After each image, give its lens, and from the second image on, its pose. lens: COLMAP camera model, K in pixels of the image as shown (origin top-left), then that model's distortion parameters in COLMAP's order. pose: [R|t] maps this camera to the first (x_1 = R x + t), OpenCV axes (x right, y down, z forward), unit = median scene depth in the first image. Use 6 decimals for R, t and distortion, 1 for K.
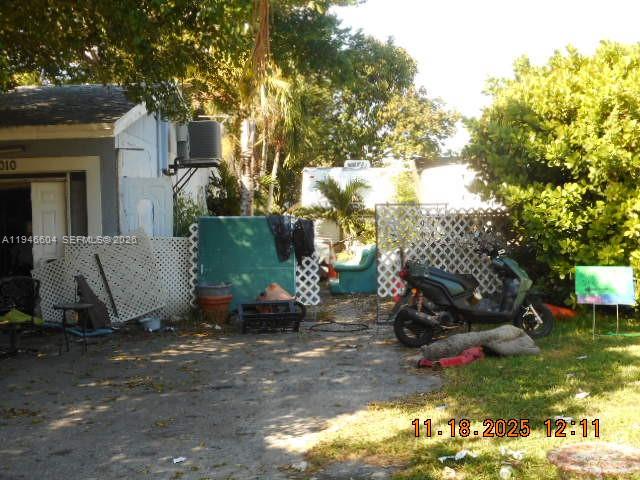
lens RADIAL K [[908.6, 0, 334.3], [0, 908.6, 226.1], [0, 0, 1]] dist [-0.024768, 0.000000]
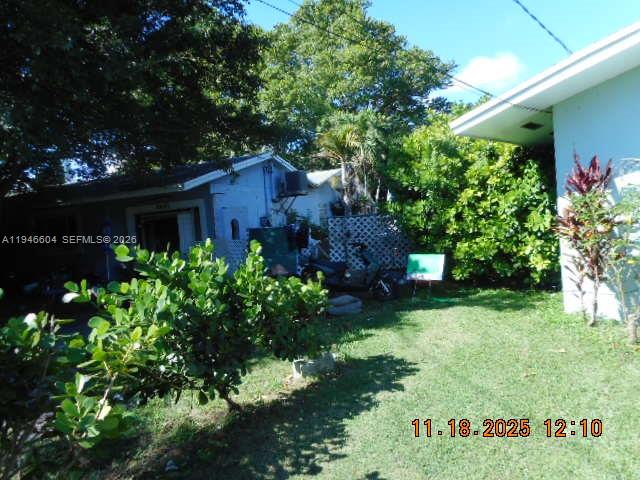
lens RADIAL K [[476.0, 0, 324.0], [0, 476.0, 239.9], [0, 0, 1]] dist [-0.011475, 0.010357]
pose [[0.928686, -0.035228, -0.369190, 0.372020], [0.055384, 0.997489, 0.044136, -0.022253], [0.366708, -0.061436, 0.928305, 0.168886]]
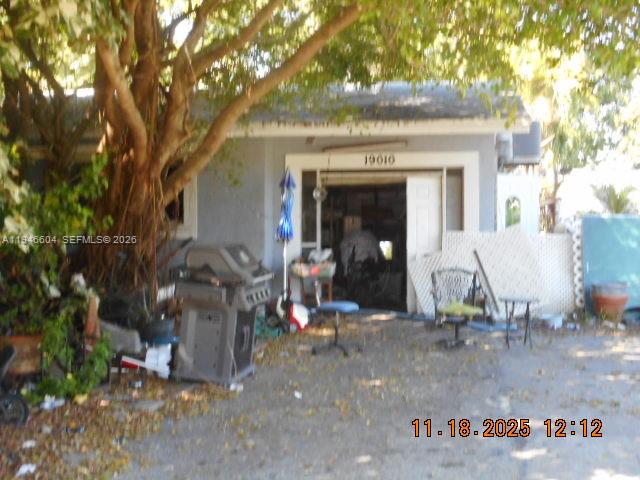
lens RADIAL K [[908.6, 0, 317.7], [0, 908.6, 205.6], [0, 0, 1]] dist [-0.024768, 0.000000]
pose [[0.986464, 0.021455, -0.162571, -0.292317], [-0.025545, 0.999406, -0.023111, 0.010759], [0.161979, 0.026951, 0.986426, -0.023499]]
